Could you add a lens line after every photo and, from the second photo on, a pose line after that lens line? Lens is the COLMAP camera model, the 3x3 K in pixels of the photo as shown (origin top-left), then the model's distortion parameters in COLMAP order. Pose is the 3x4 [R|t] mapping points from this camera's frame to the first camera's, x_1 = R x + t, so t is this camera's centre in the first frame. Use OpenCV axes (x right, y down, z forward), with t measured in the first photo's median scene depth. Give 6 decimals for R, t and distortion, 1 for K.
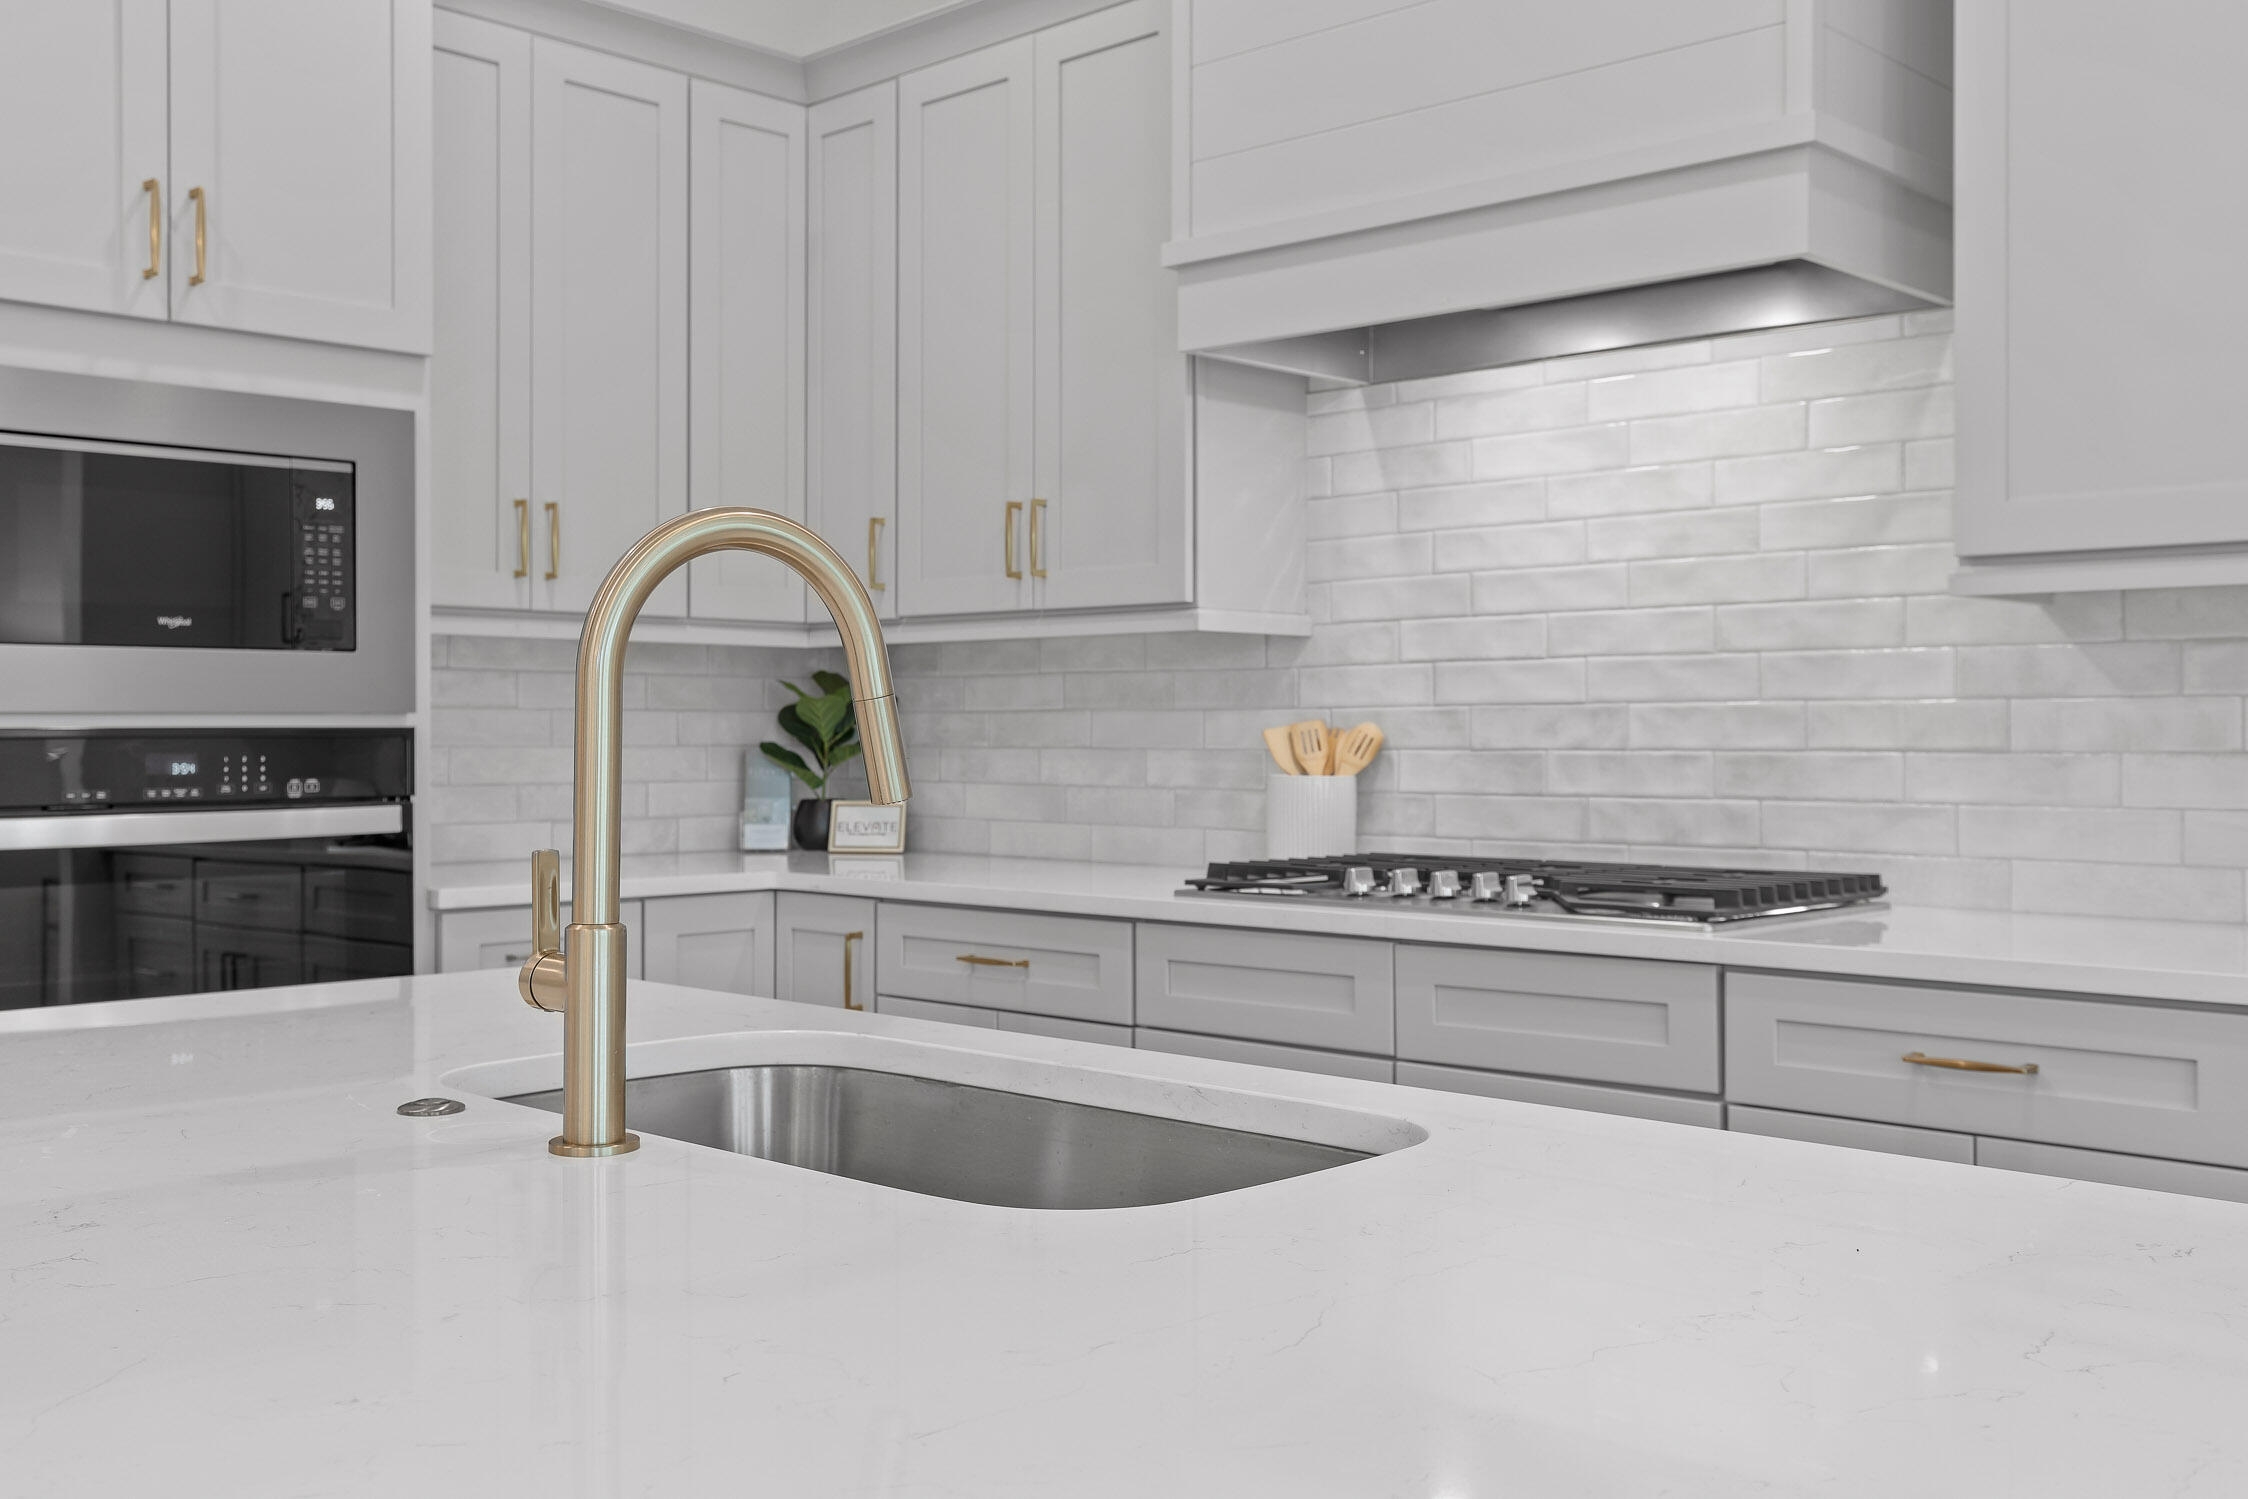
lens RADIAL K [[2144.2, 0, 1127.6], [0, 2144.2, 733.2], [0, 0, 1]] dist [-0.002573, 0.000000]
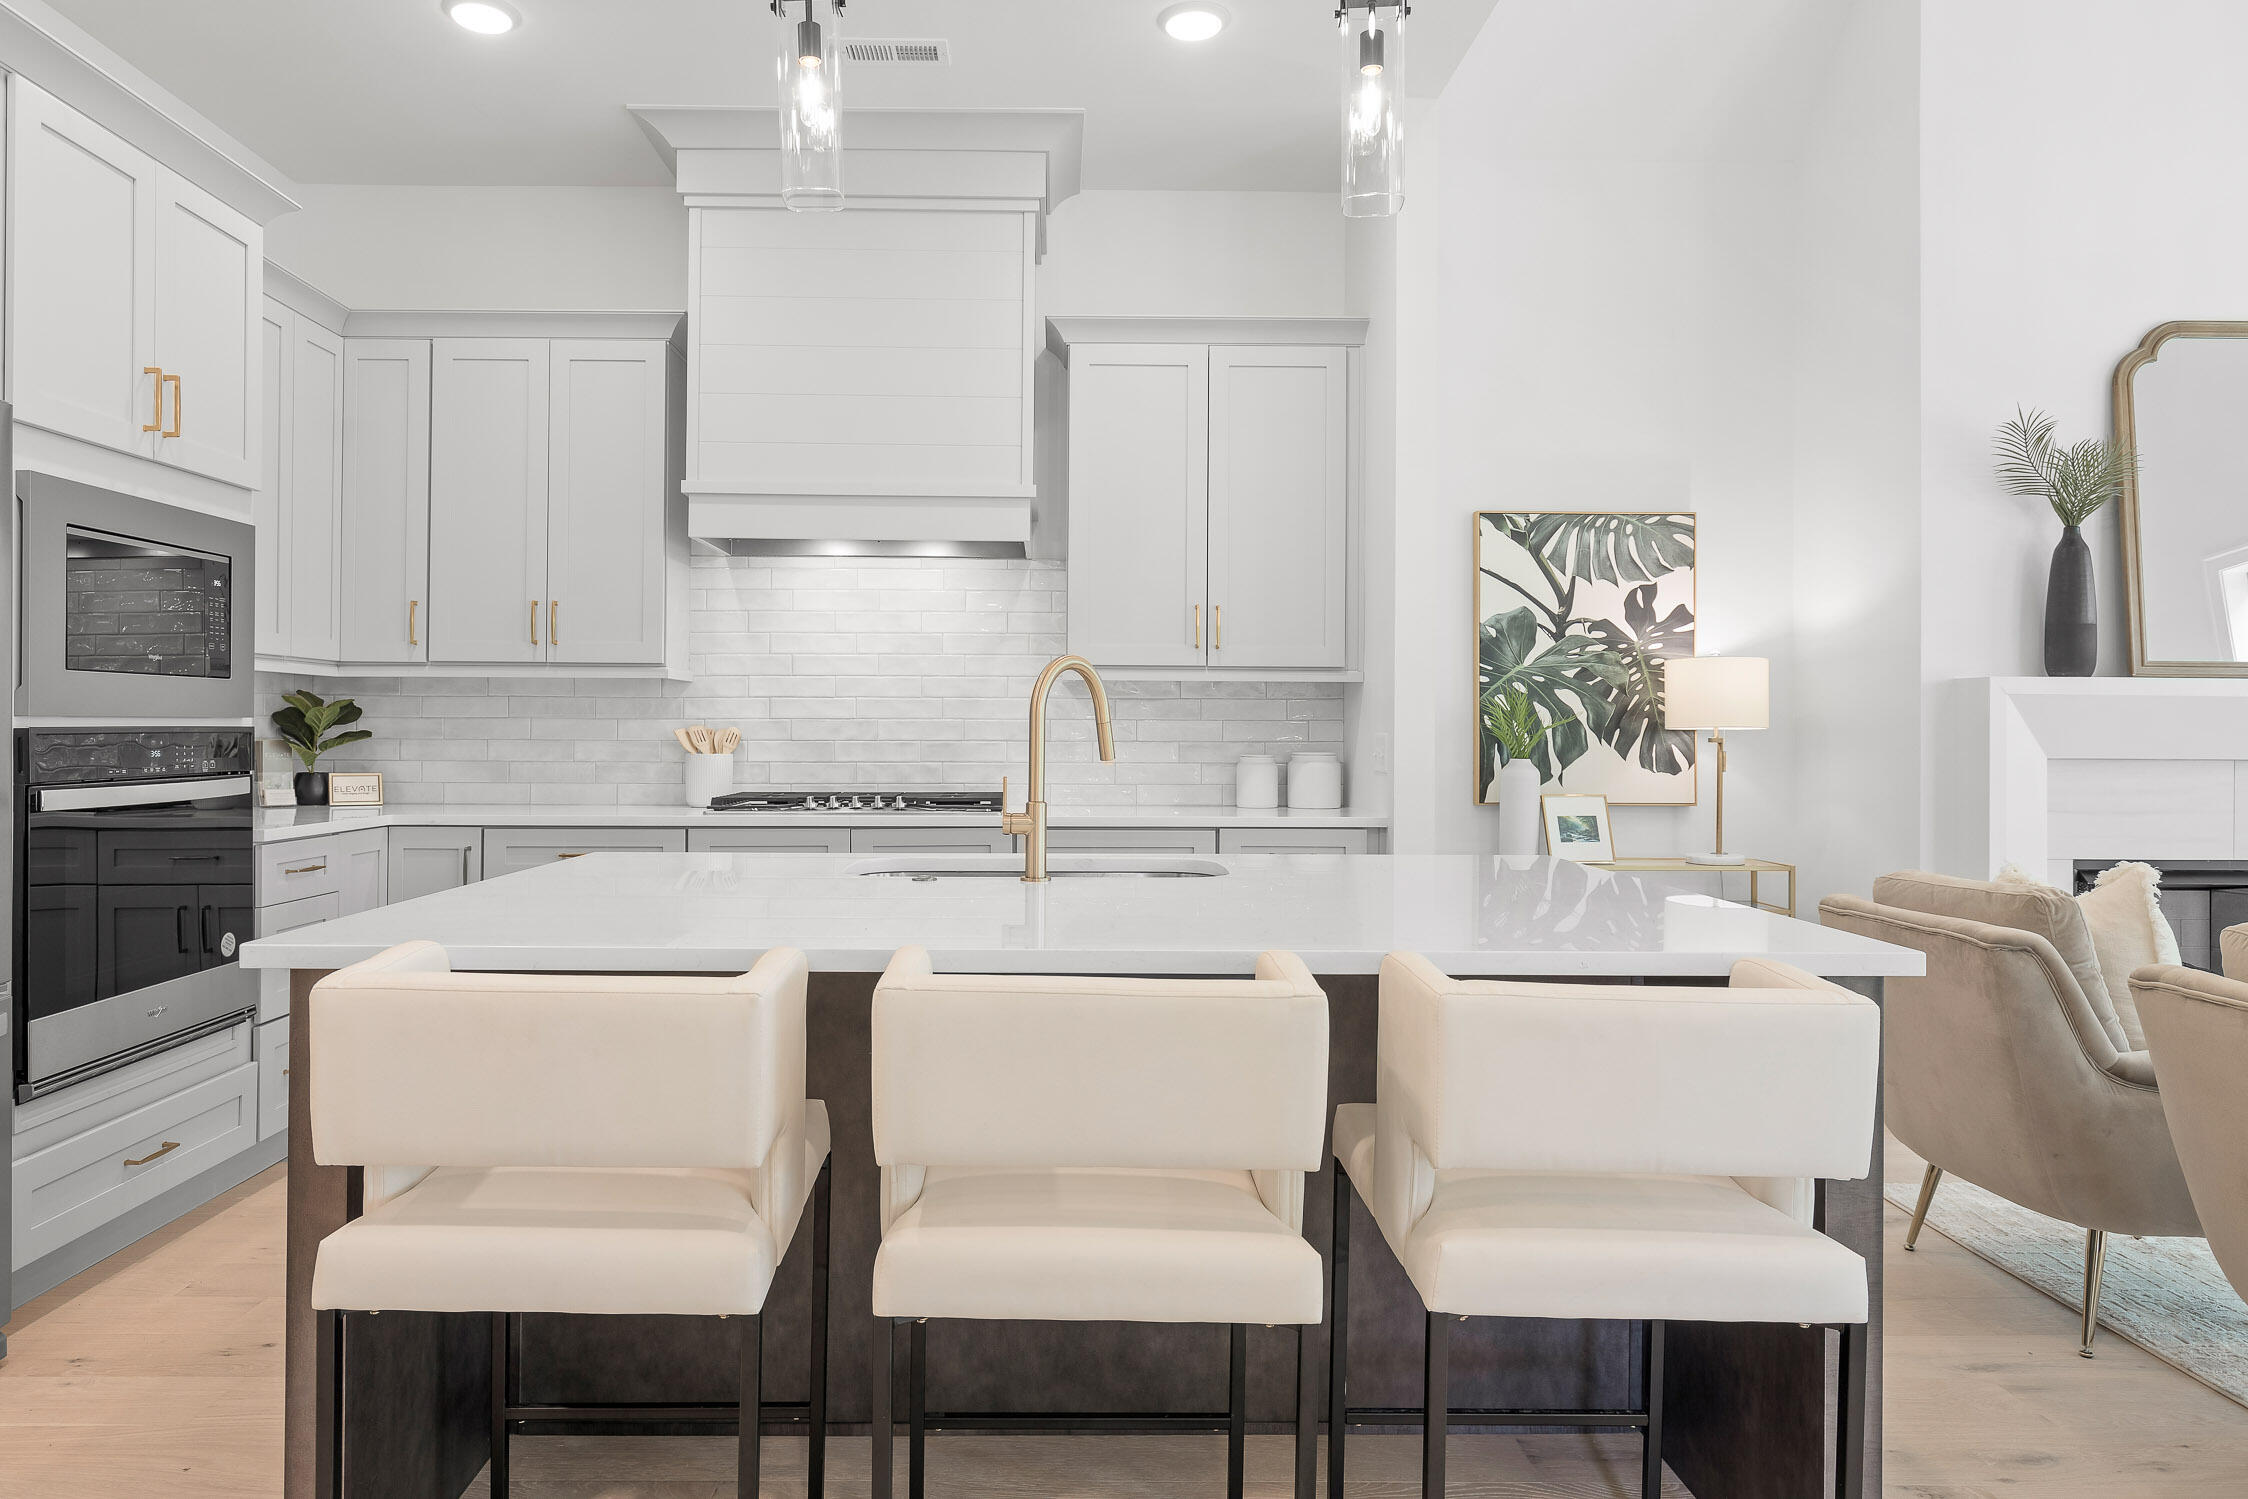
lens RADIAL K [[1384.3, 0, 1076.3], [0, 1384.3, 718.1], [0, 0, 1]] dist [0.004353, -0.001761]
pose [[0.715332, 0.010294, 0.698708, -0.600151], [-0.005076, 0.999942, -0.009535, -0.002517], [-0.698766, 0.003274, 0.715343, -0.147916]]
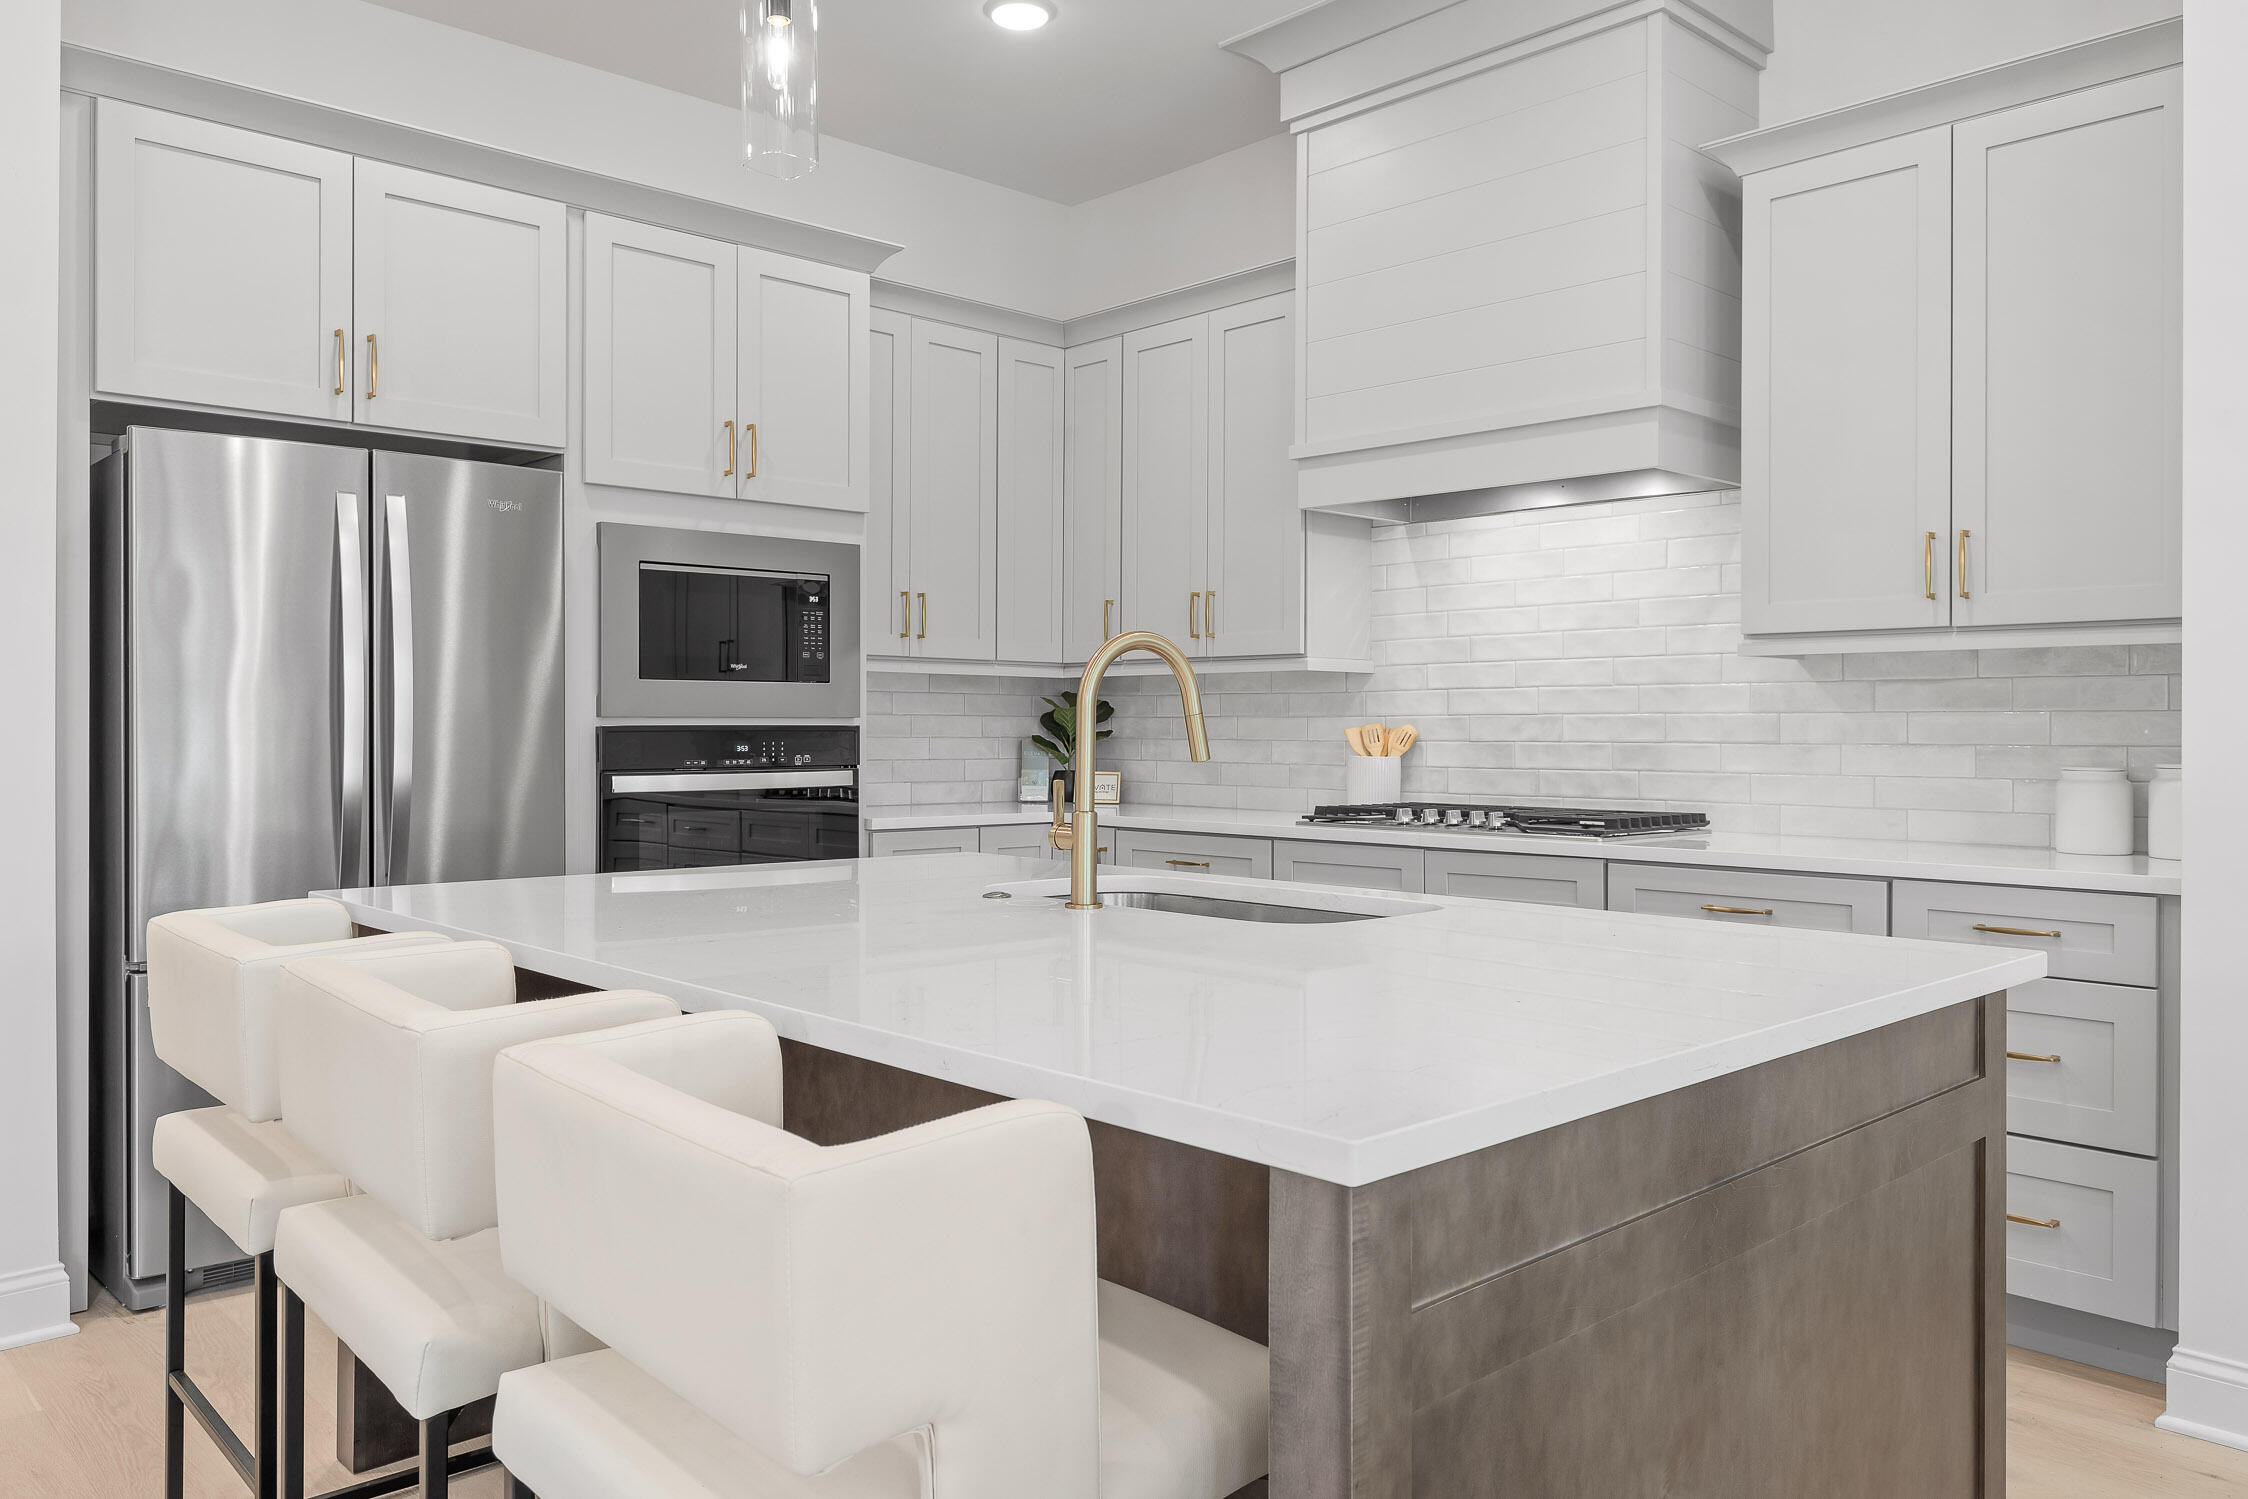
lens RADIAL K [[1627.0, 0, 1116.7], [0, 1627.0, 735.9], [0, 0, 1]] dist [-0.012015, -0.006511]
pose [[0.998197, 0.004400, -0.059862, -0.042448], [-0.004217, 0.999986, 0.003193, 0.000398], [0.059876, -0.002935, 0.998202, -0.307367]]
